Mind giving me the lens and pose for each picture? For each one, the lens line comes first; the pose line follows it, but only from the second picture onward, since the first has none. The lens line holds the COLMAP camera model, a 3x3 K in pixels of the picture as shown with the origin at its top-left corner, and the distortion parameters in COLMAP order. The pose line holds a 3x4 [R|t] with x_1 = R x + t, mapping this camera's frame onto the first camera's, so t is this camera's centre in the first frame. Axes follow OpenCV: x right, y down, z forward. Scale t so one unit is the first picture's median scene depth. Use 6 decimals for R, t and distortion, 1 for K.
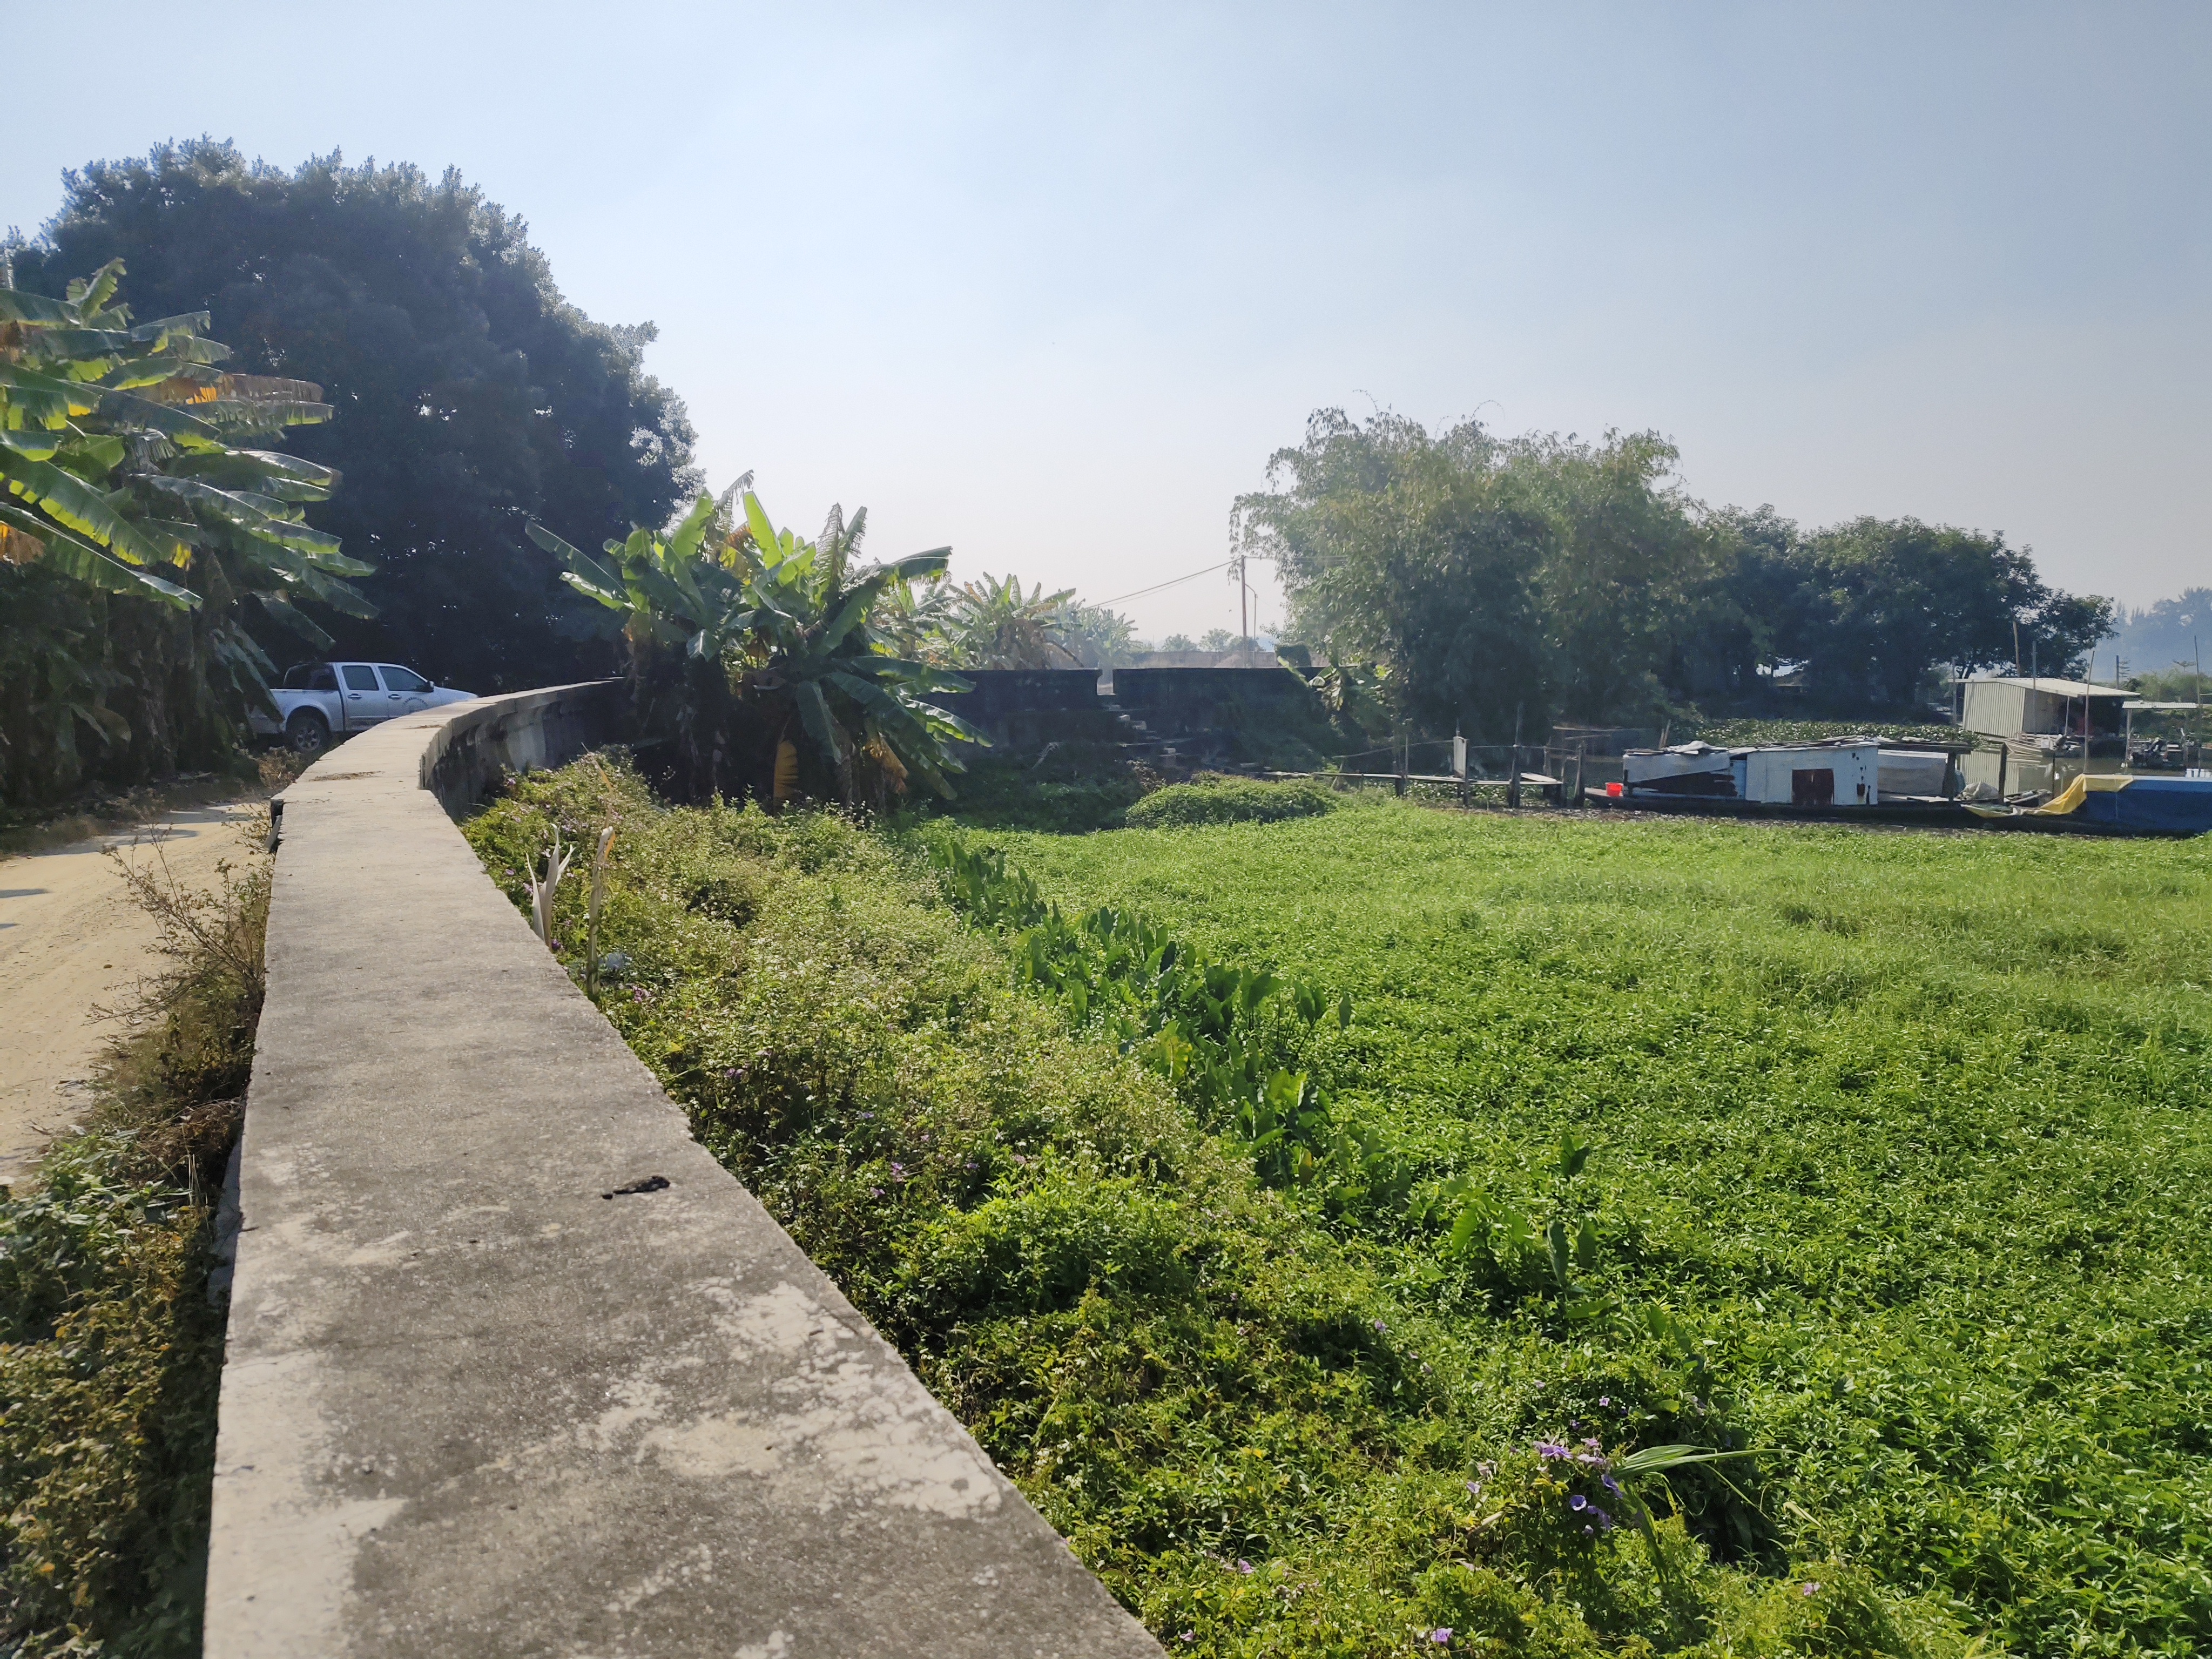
lens RADIAL K [[1514.1, 0, 1114.3], [0, 1514.1, 841.4], [0, 0, 1]] dist [0.038142, -0.019694]
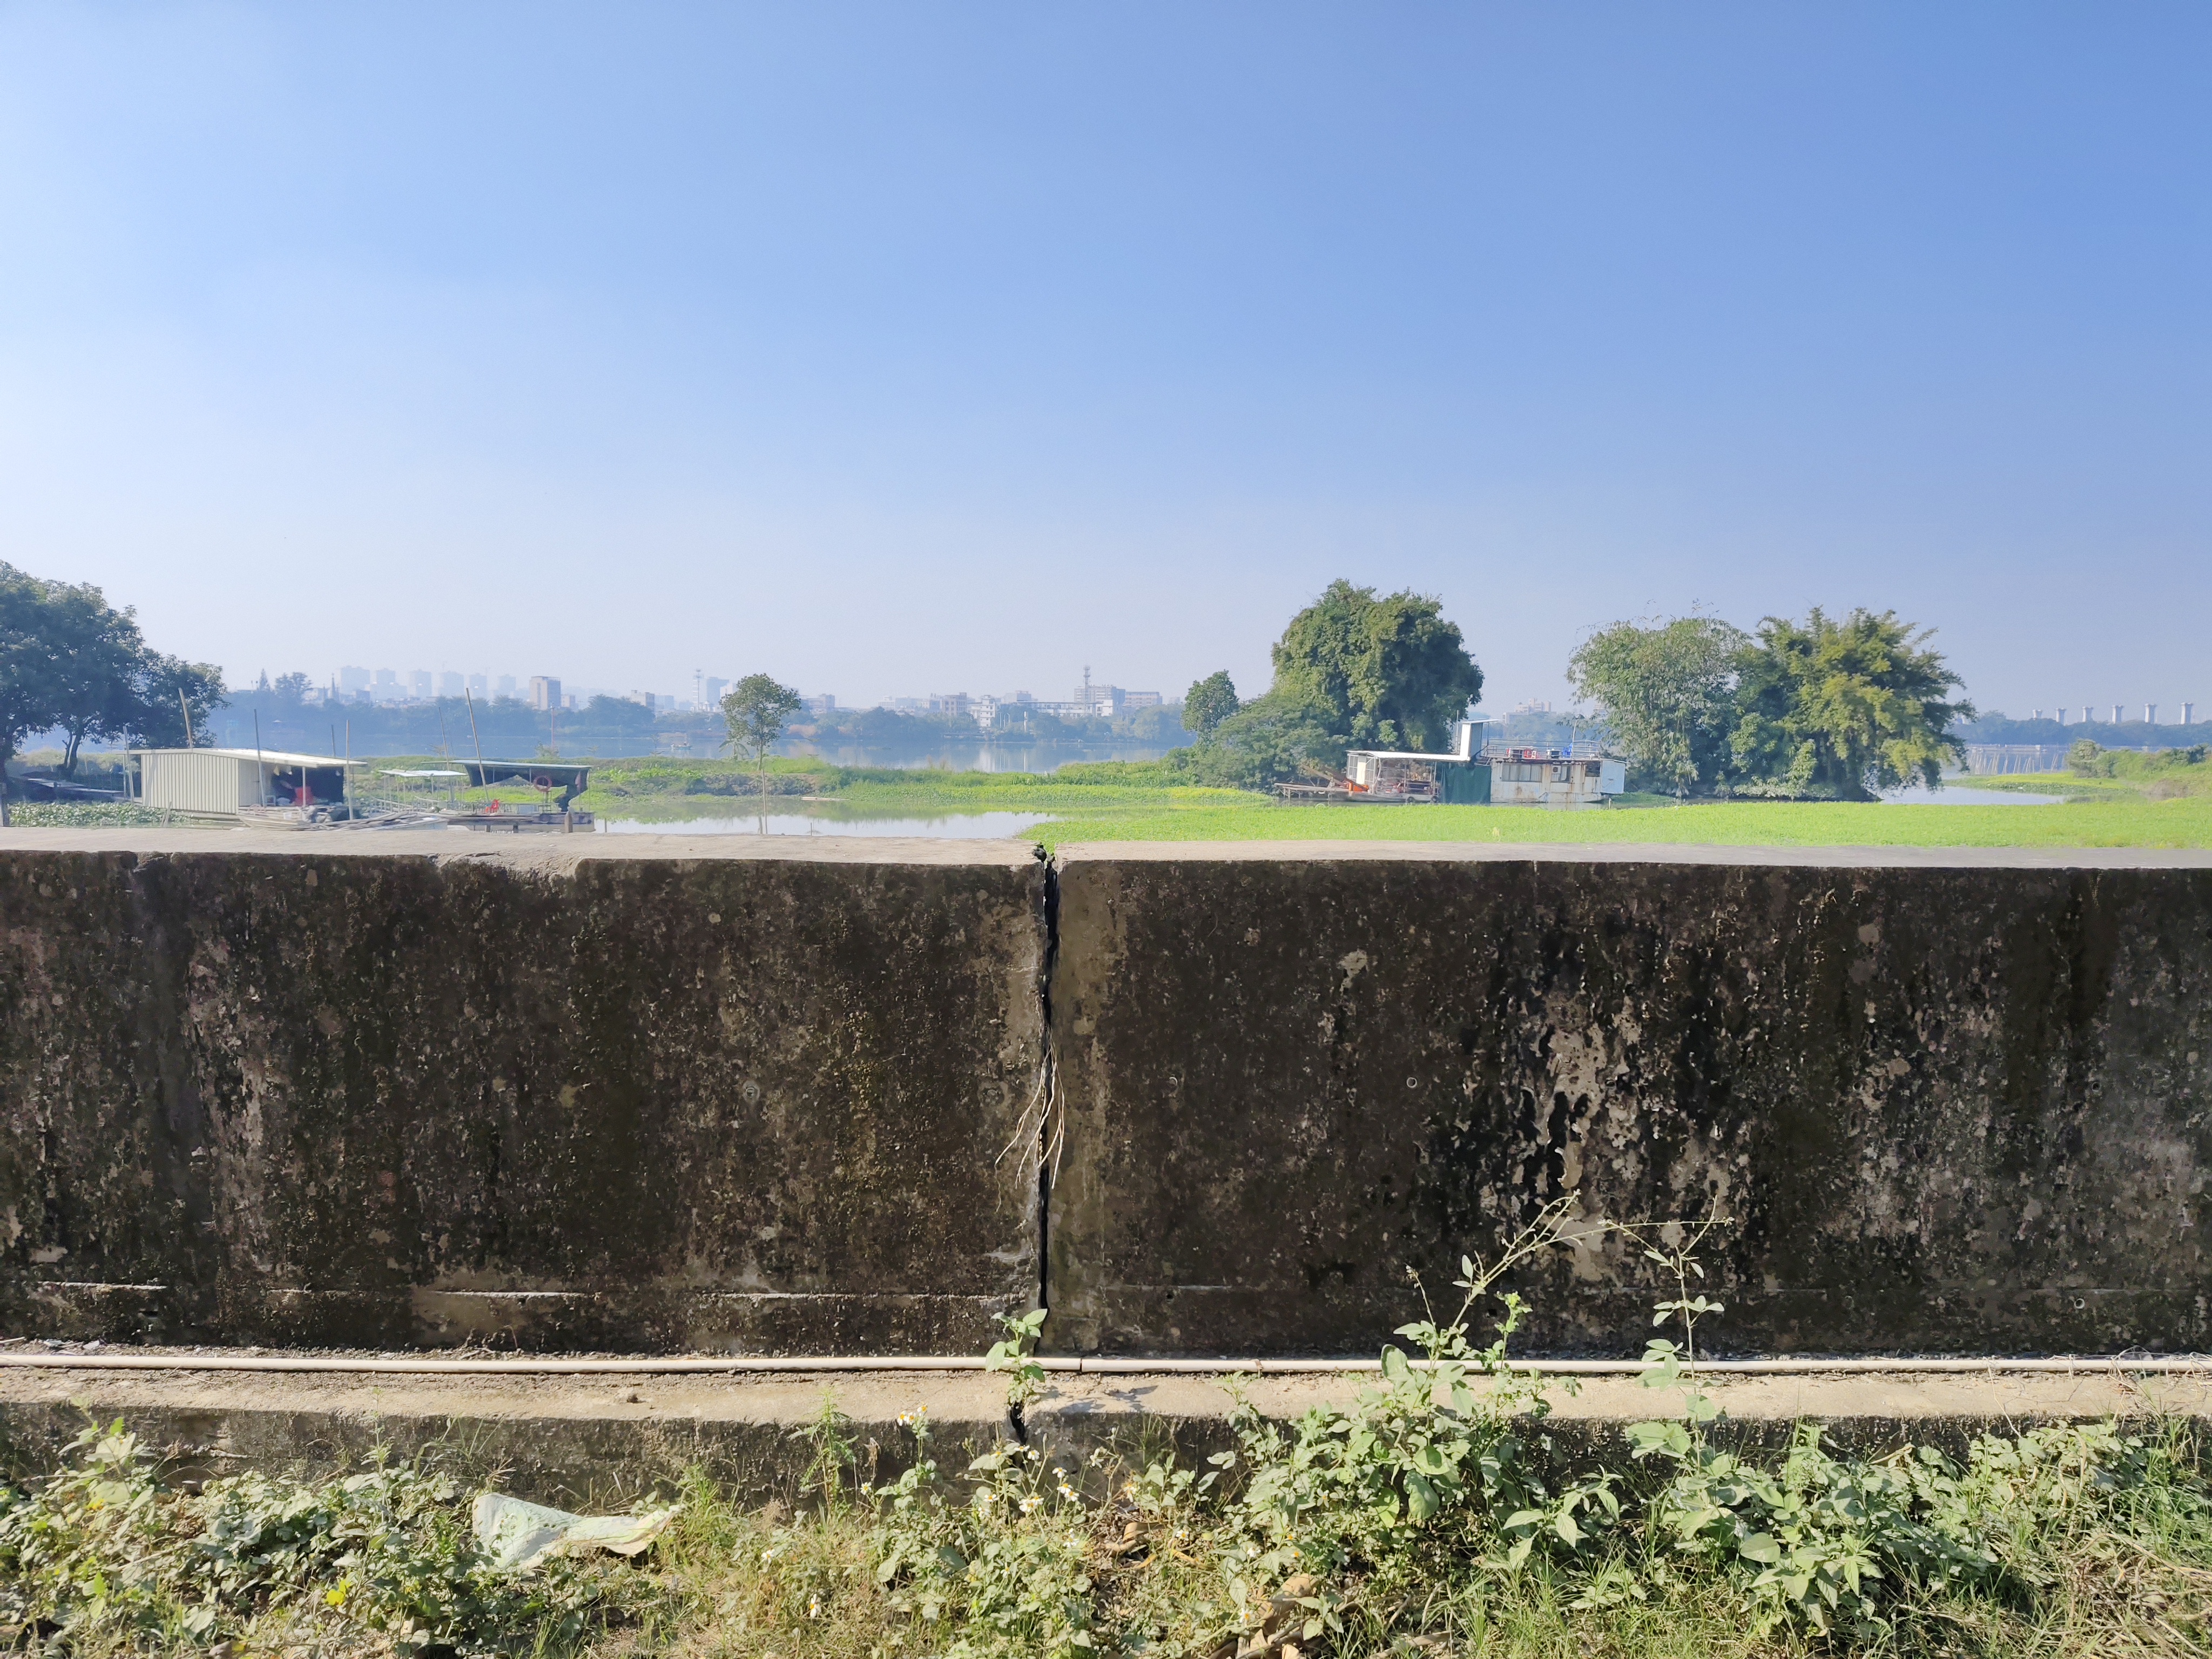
lens RADIAL K [[1514.1, 0, 1112.7], [0, 1514.1, 809.0], [0, 0, 1]] dist [0.038142, -0.019694]
pose [[0.272744, -0.045059, 0.961031, -0.170077], [0.110647, 0.993744, 0.015191, -0.026115], [-0.955703, 0.102191, 0.276023, 0.244146]]
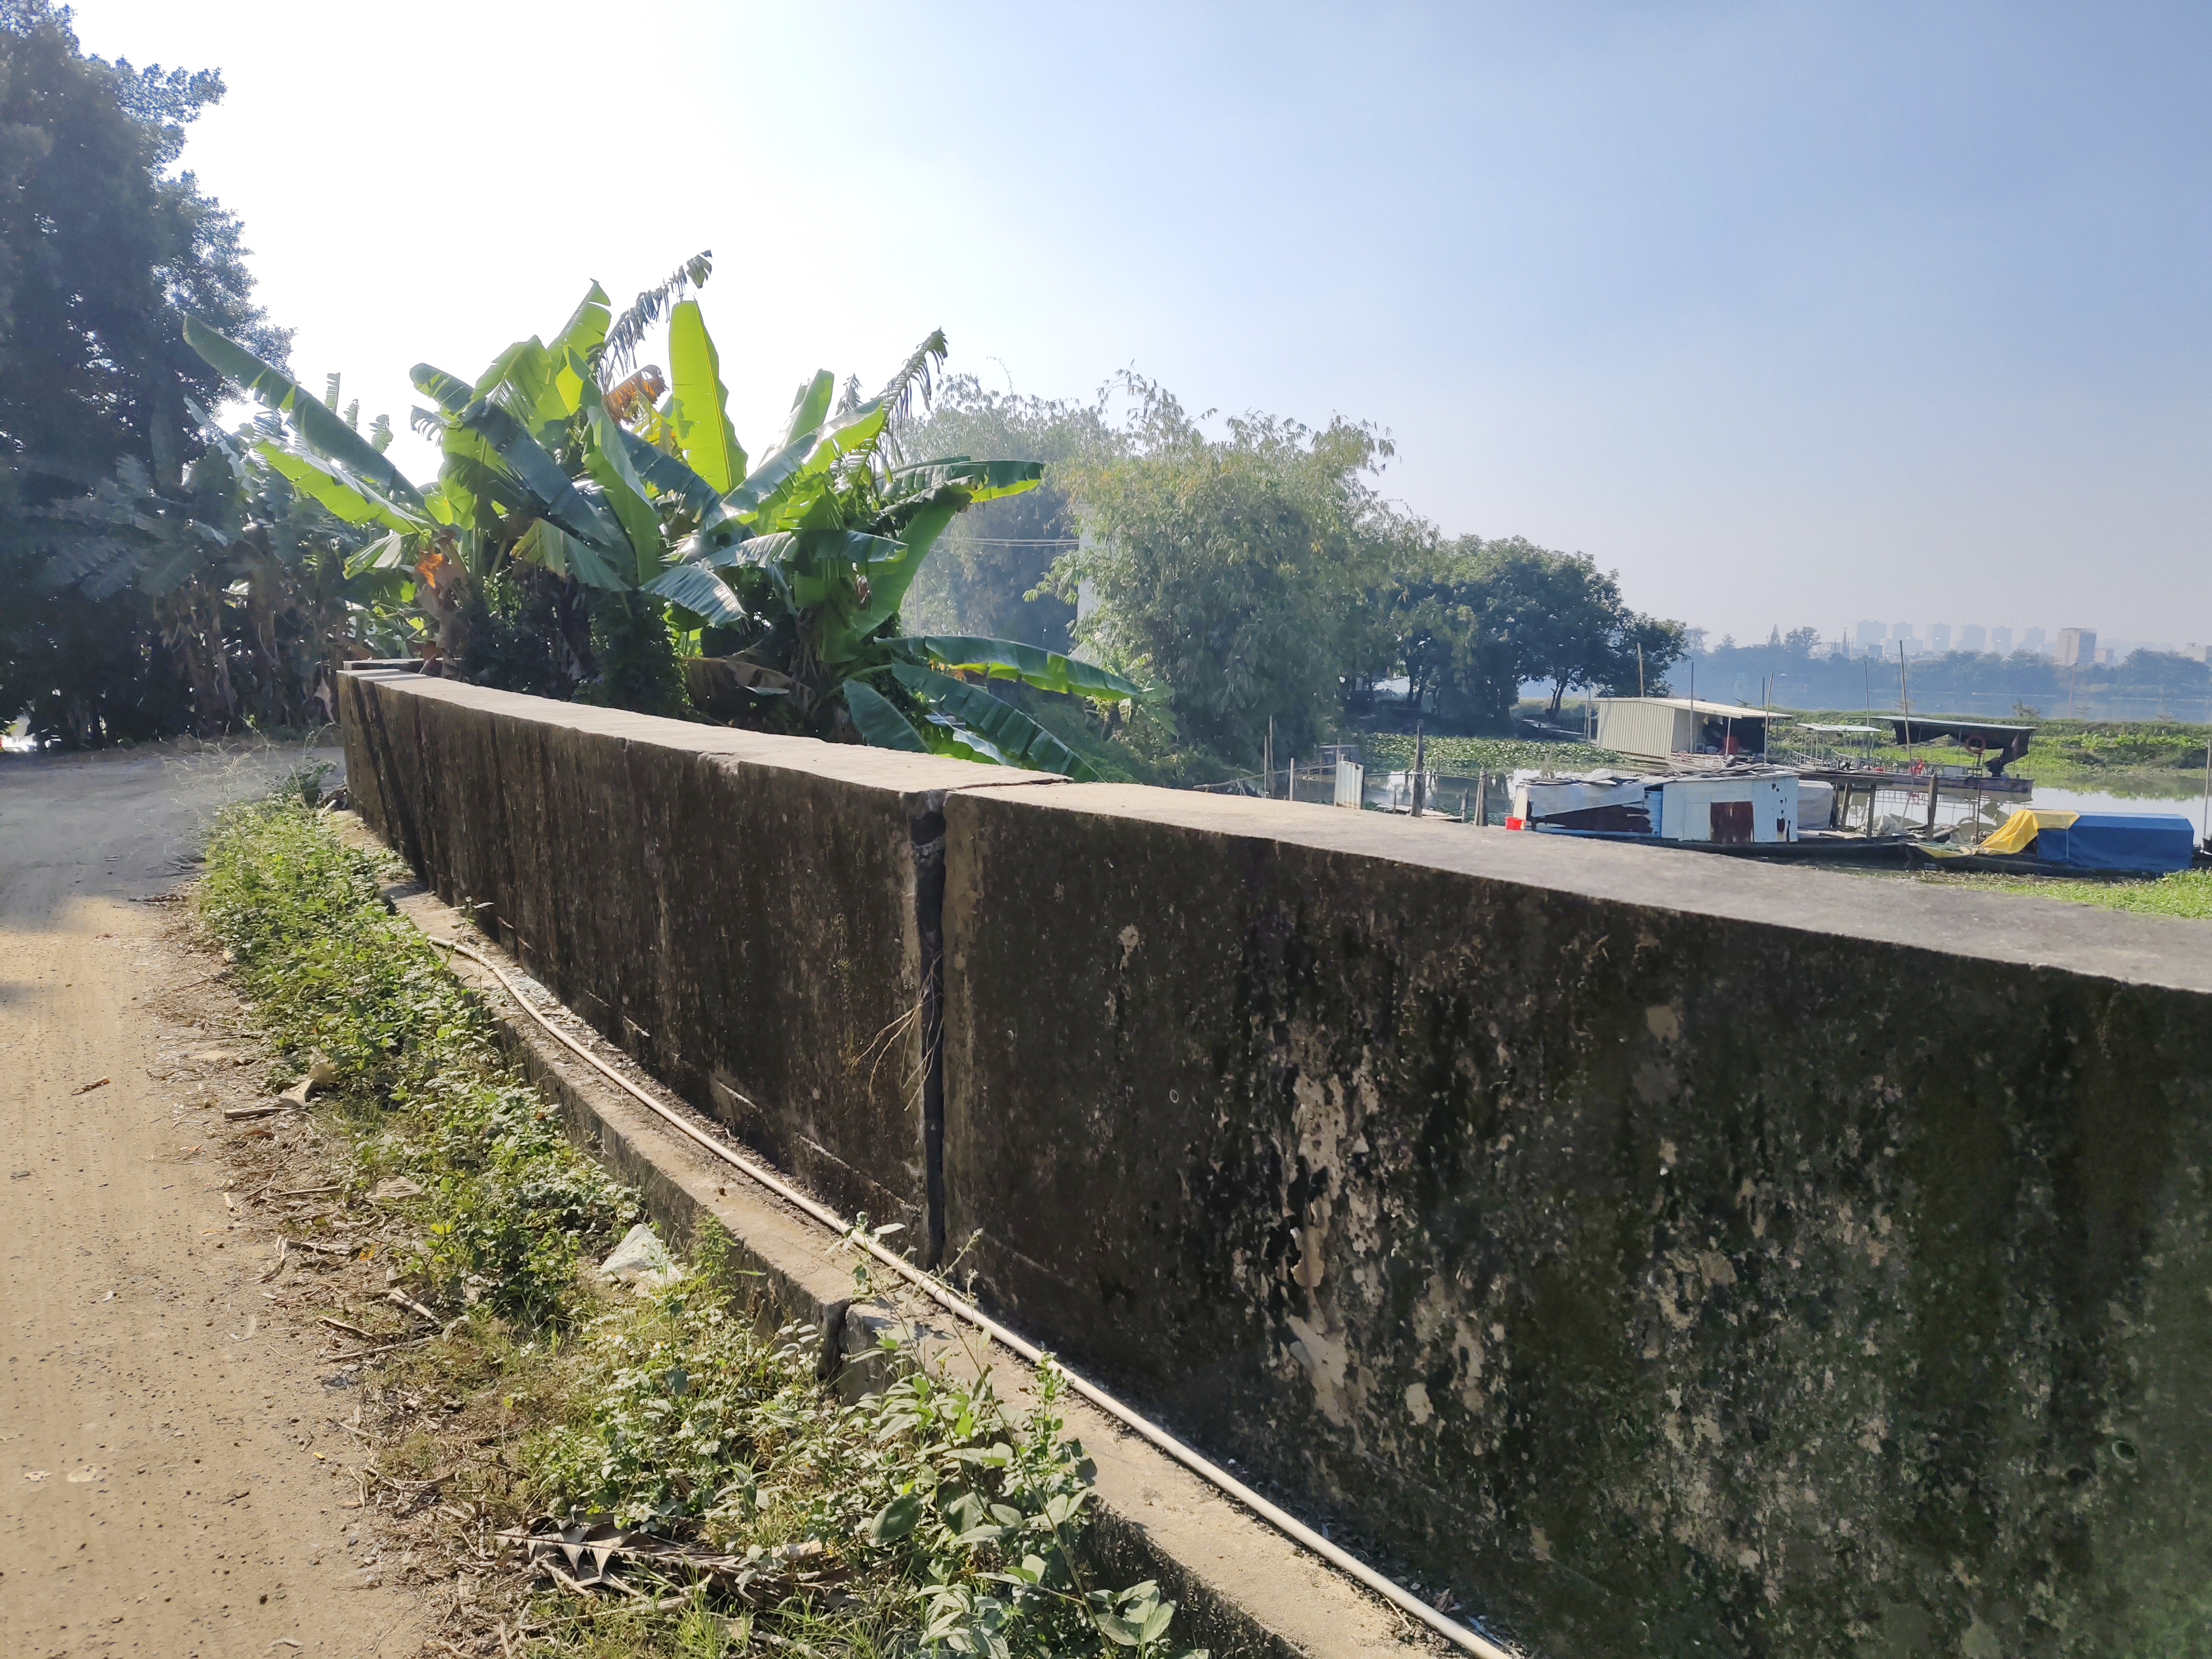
lens RADIAL K [[1514.1, 0, 1103.9], [0, 1514.1, 818.8], [0, 0, 1]] dist [0.038142, -0.019694]
pose [[0.932115, -0.011694, 0.361973, -0.131325], [0.017479, 0.999766, -0.012712, -0.021742], [-0.361740, 0.018176, 0.932102, 0.207248]]
